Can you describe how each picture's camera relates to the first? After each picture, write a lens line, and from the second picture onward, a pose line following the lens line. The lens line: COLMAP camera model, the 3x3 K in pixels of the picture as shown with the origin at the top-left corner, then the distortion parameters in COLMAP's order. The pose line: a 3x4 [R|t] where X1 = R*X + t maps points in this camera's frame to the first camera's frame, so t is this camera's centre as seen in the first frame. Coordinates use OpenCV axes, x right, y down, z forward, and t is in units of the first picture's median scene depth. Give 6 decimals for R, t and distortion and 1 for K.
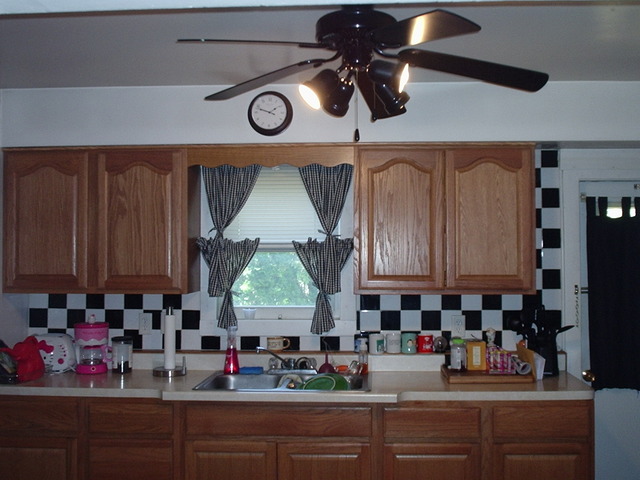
lens RADIAL K [[714.3, 0, 322.9], [0, 714.3, 238.2], [0, 0, 1]] dist [-0.062323, 0.000000]
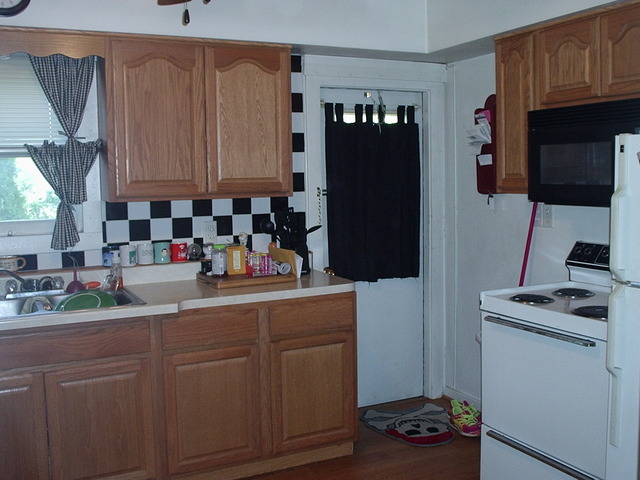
lens RADIAL K [[714.3, 0, 321.4], [0, 714.3, 243.3], [0, 0, 1]] dist [-0.062323, 0.000000]
pose [[0.864667, -0.061220, 0.498601, -0.172531], [-0.000742, 0.992390, 0.123135, 0.018015], [-0.502345, -0.106840, 0.858041, 0.081112]]
